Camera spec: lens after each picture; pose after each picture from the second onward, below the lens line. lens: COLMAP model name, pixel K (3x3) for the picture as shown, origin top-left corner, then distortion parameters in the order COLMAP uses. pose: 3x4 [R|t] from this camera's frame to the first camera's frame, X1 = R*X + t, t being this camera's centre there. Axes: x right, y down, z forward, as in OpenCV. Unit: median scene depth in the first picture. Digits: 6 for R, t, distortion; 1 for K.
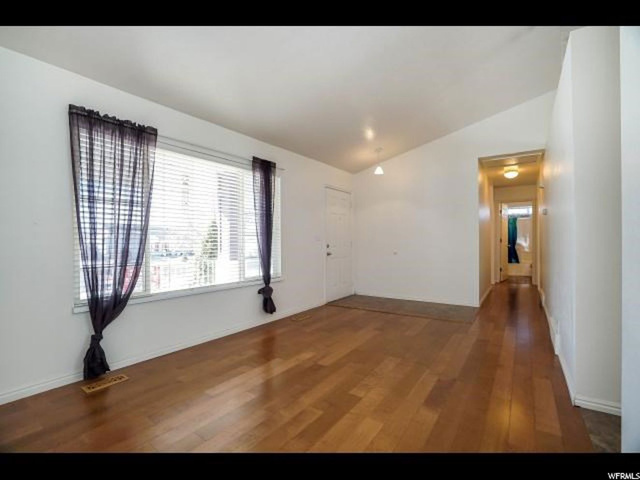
lens RADIAL K [[301.3, 0, 318.4], [0, 301.3, 242.5], [0, 0, 1]] dist [-0.035852, 0.000605]
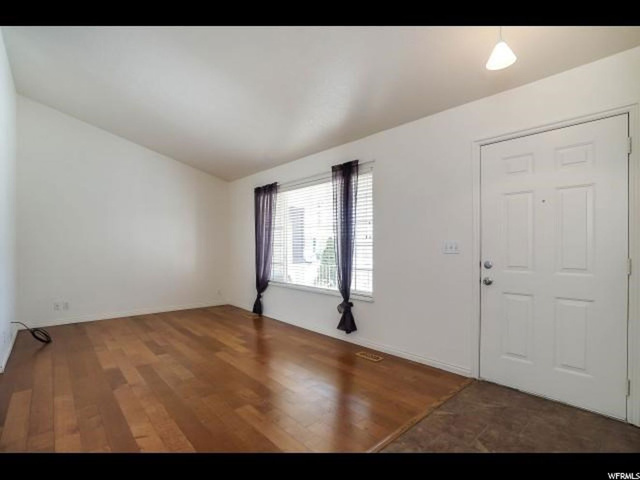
lens RADIAL K [[313.2, 0, 309.9], [0, 313.2, 249.7], [0, 0, 1]] dist [-0.044776, 0.000606]
pose [[-0.255175, 0.006730, -0.966871, 0.903613], [-0.014311, 0.999840, 0.010736, -0.022070], [0.966789, 0.016577, -0.255038, 1.336233]]
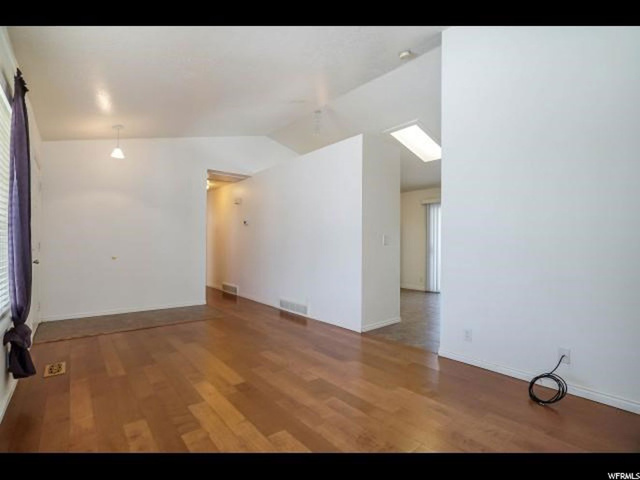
lens RADIAL K [[301.3, 0, 318.4], [0, 301.3, 242.5], [0, 0, 1]] dist [-0.035852, 0.000605]
pose [[0.265750, 0.016973, 0.963892, -0.611572], [-0.000017, 0.999845, -0.017602, 0.013069], [-0.964042, 0.004661, 0.265709, 0.438526]]
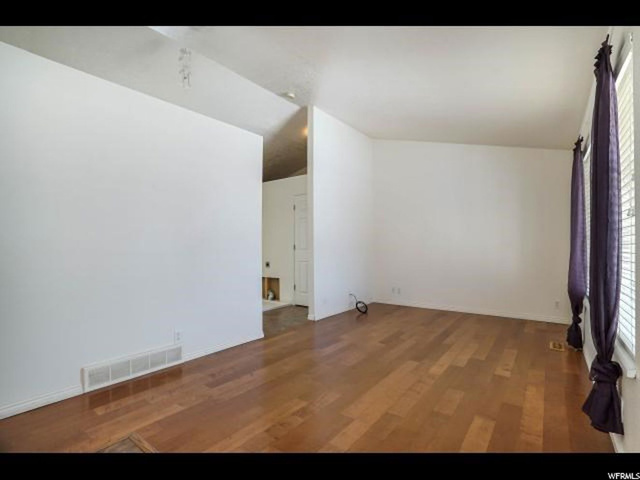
lens RADIAL K [[303.1, 0, 321.4], [0, 303.1, 259.3], [0, 0, 1]] dist [-0.036063, 0.000095]
pose [[-0.998824, 0.001044, 0.048475, 0.234773], [0.003782, 0.998401, 0.056410, -0.018894], [-0.048339, 0.056527, -0.997230, 1.661655]]
